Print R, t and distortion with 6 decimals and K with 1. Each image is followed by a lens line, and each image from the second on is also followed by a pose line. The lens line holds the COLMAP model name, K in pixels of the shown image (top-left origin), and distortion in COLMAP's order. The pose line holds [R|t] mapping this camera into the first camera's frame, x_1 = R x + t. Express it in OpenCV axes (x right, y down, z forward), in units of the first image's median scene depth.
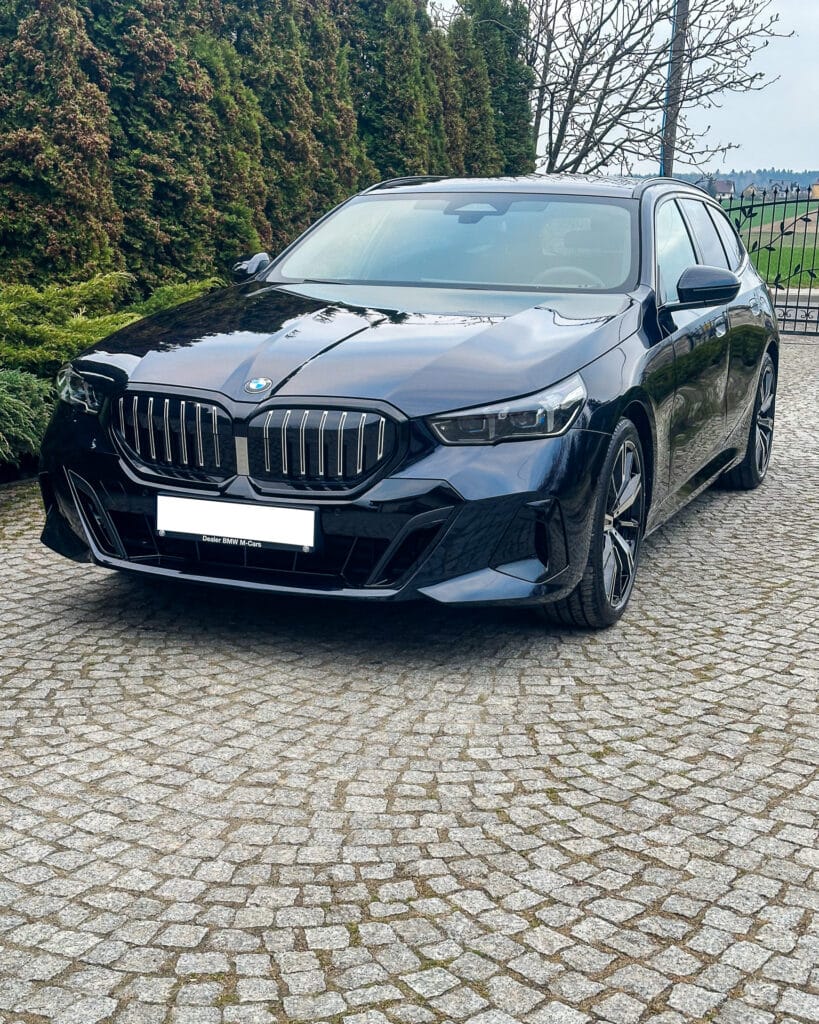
lens RADIAL K [[1506.6, 0, 399.8], [0, 1506.6, 516.2], [0, 0, 1]] dist [0.211168, -0.471800]
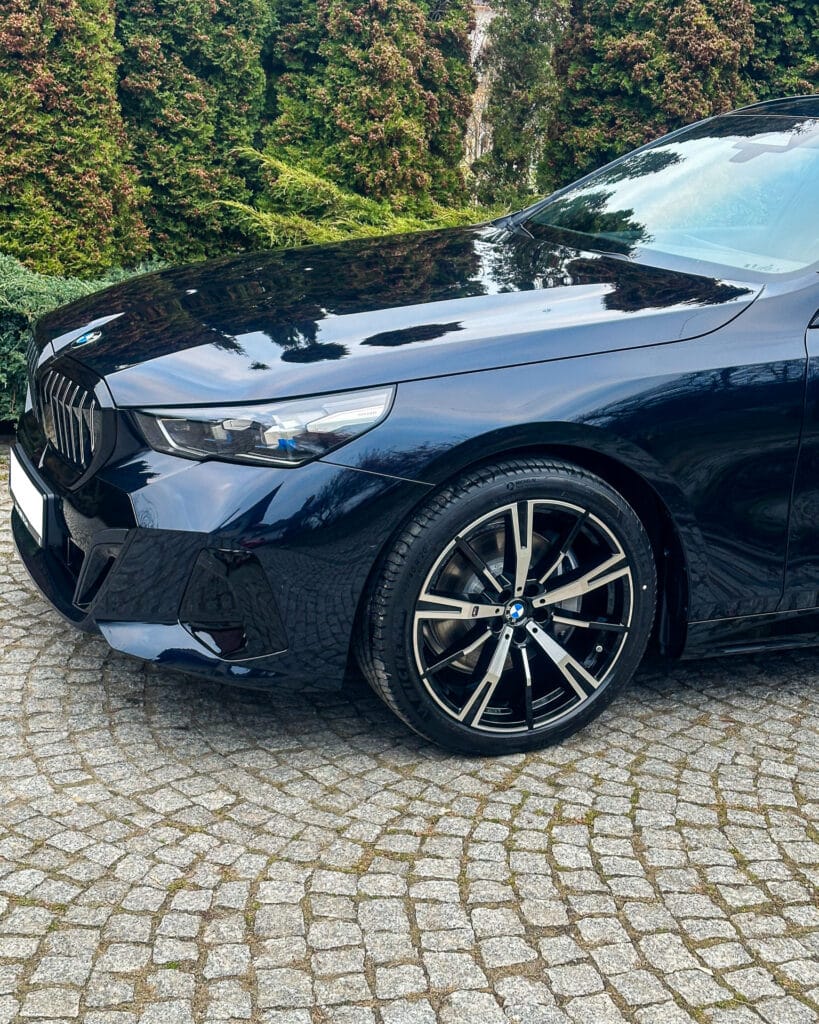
lens RADIAL K [[1506.6, 0, 399.8], [0, 1506.6, 516.2], [0, 0, 1]] dist [0.211168, -0.471800]
pose [[0.689874, 0.214171, -0.691523, 0.332473], [-0.176022, 0.976194, 0.126734, -0.067782], [0.702204, 0.034292, 0.711150, 0.278385]]
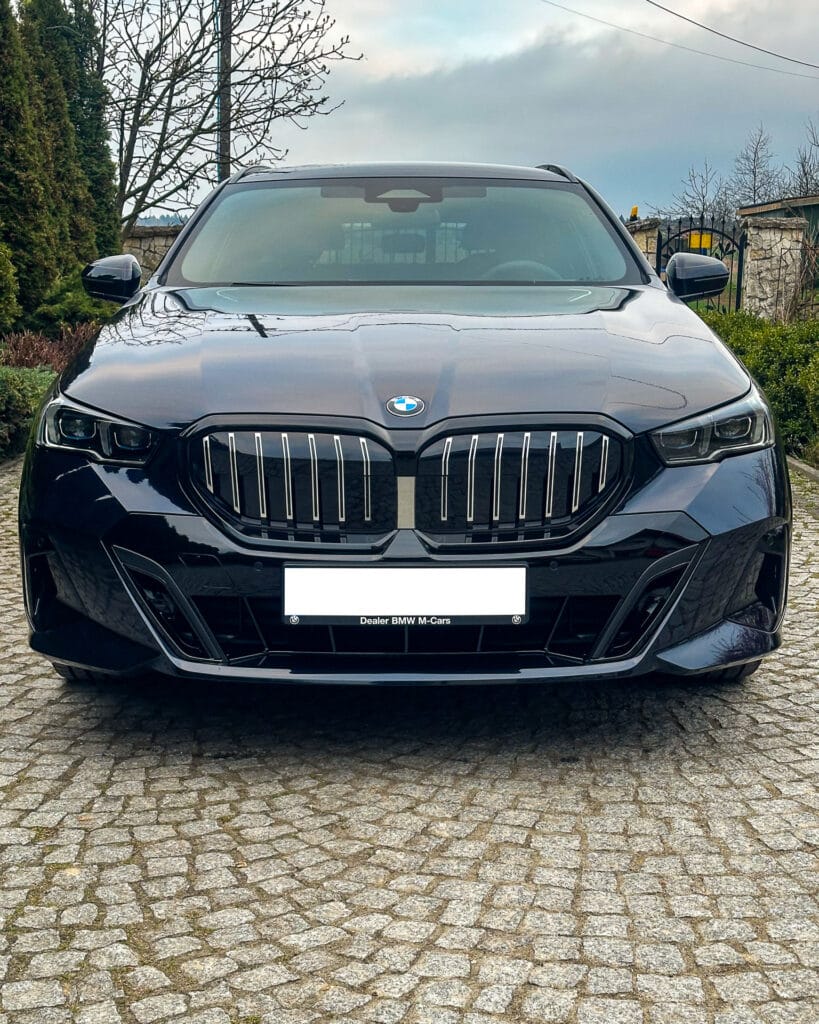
lens RADIAL K [[1506.6, 0, 399.8], [0, 1506.6, 516.2], [0, 0, 1]] dist [0.211168, -0.471800]
pose [[0.928845, -0.082608, 0.361141, -0.193657], [0.092668, 0.995641, -0.010596, -0.013499], [-0.358691, 0.043308, 0.932451, 0.168449]]
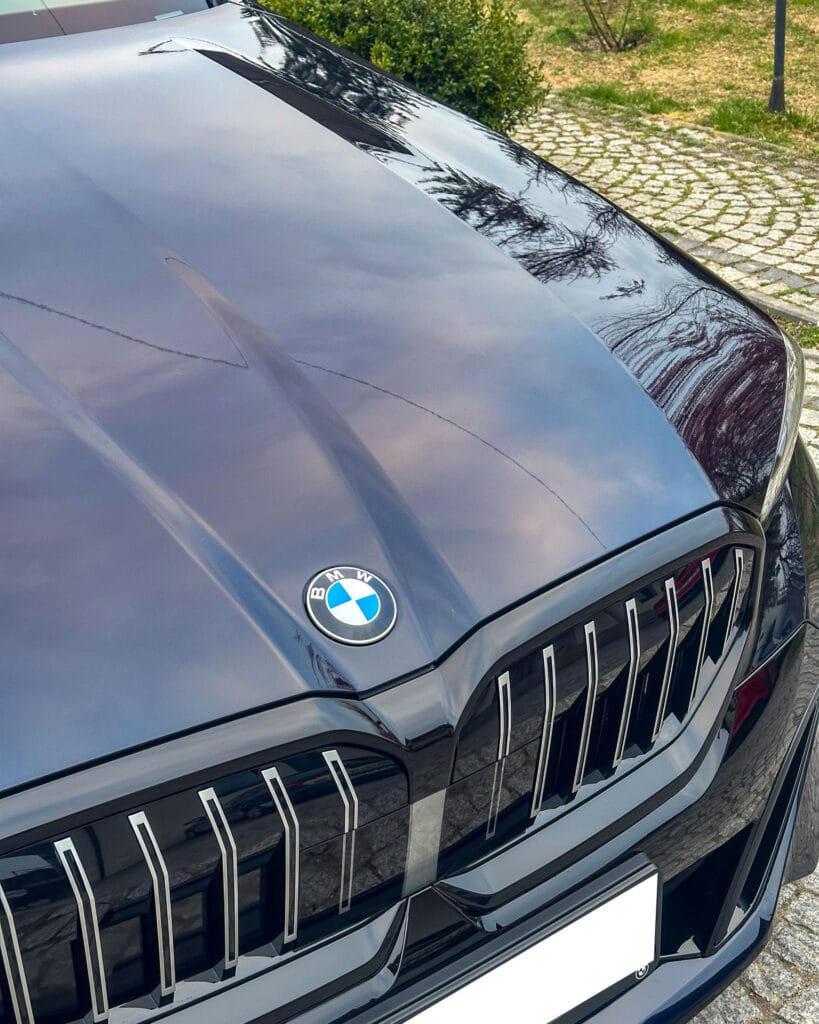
lens RADIAL K [[1510.0, 0, 410.6], [0, 1510.0, 517.3], [0, 0, 1]] dist [0.170438, -0.141828]
pose [[0.535612, -0.413171, 0.736485, -0.159959], [0.184164, 0.908291, 0.375620, -0.112988], [-0.824138, -0.065553, 0.562583, 0.434877]]
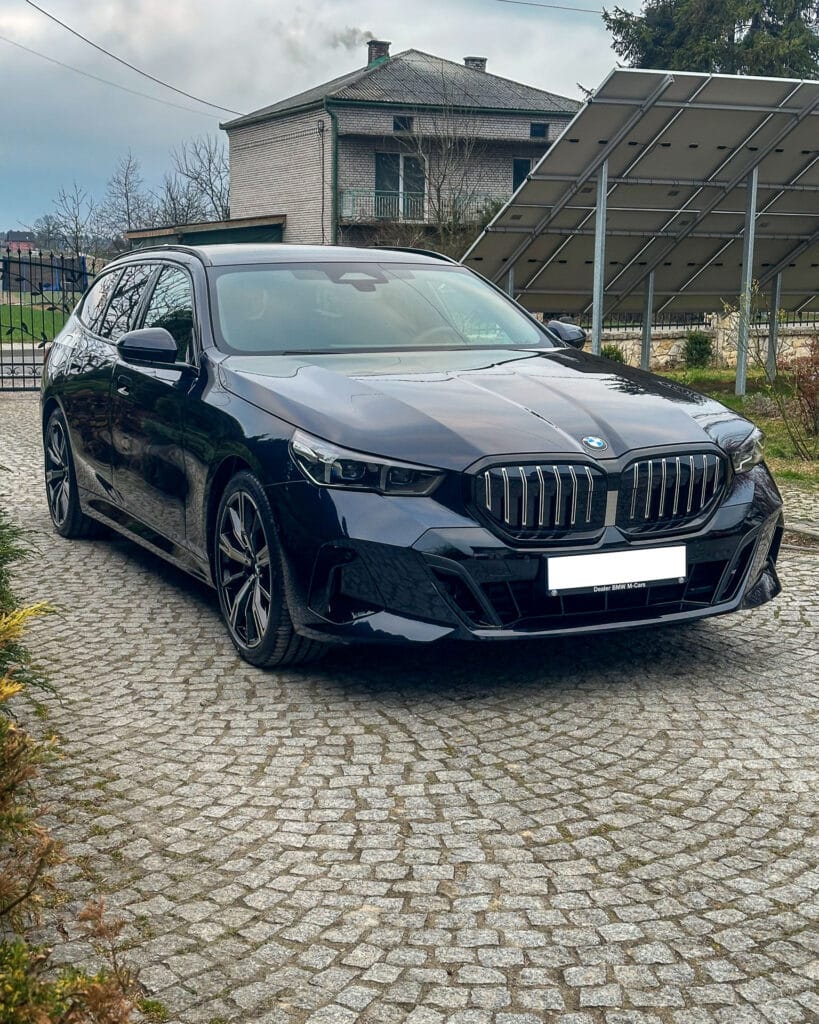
lens RADIAL K [[1504.7, 0, 471.2], [0, 1504.7, 511.1], [0, 0, 1]] dist [0.179510, -0.340249]
pose [[0.662072, -0.132502, 0.737634, -0.508173], [0.158298, 0.986765, 0.035171, -0.048138], [-0.732531, 0.093480, 0.674285, 0.178580]]
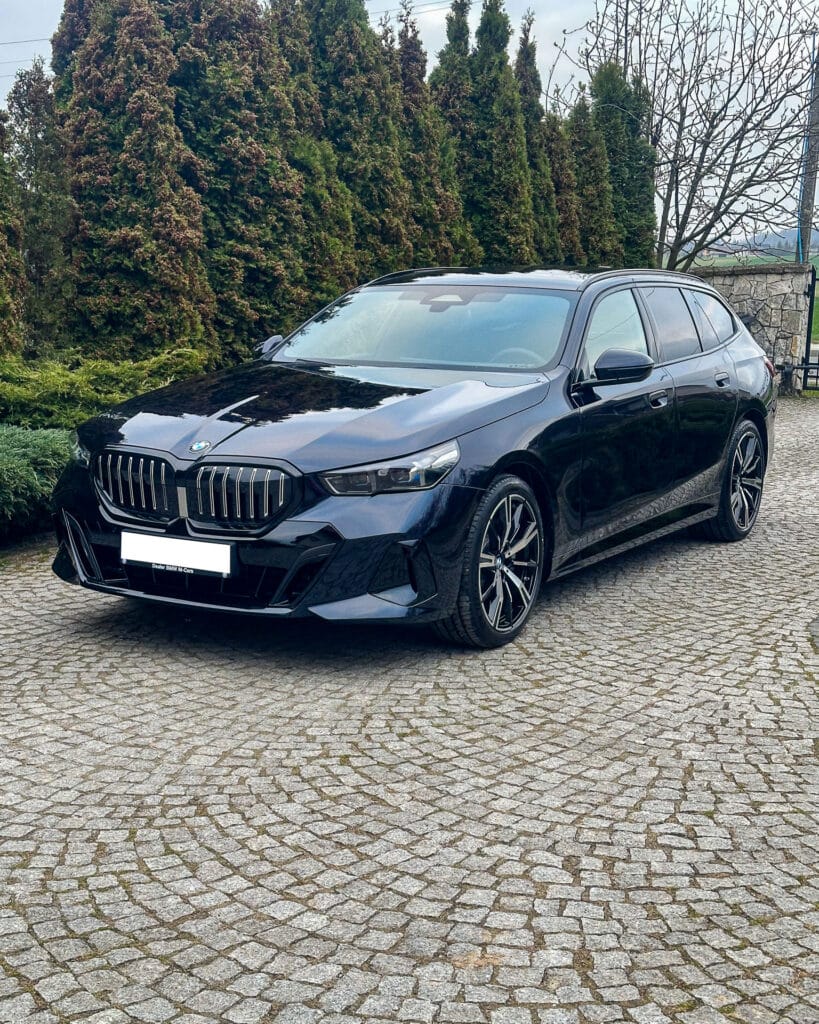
lens RADIAL K [[1522.7, 0, 409.5], [0, 1522.7, 512.0], [0, 0, 1]] dist [0.179500, -0.269211]
pose [[0.989688, 0.014817, -0.142469, 0.141307], [-0.020367, 0.999086, -0.037574, 0.007027], [0.141782, 0.040088, 0.989086, -0.132266]]
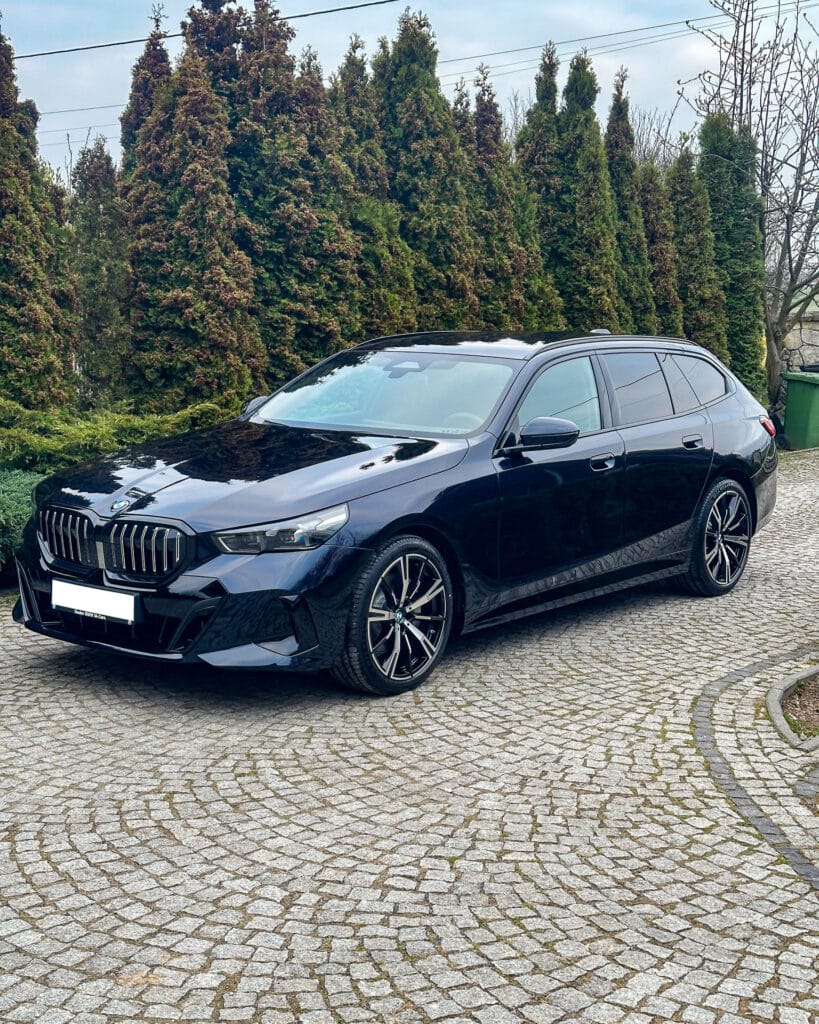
lens RADIAL K [[1510.0, 0, 410.6], [0, 1510.0, 517.3], [0, 0, 1]] dist [0.170438, -0.141828]
pose [[0.959156, 0.033600, -0.280877, 0.301959], [-0.048357, 0.997781, -0.045774, -0.012475], [0.278715, 0.057487, 0.958652, -0.154919]]
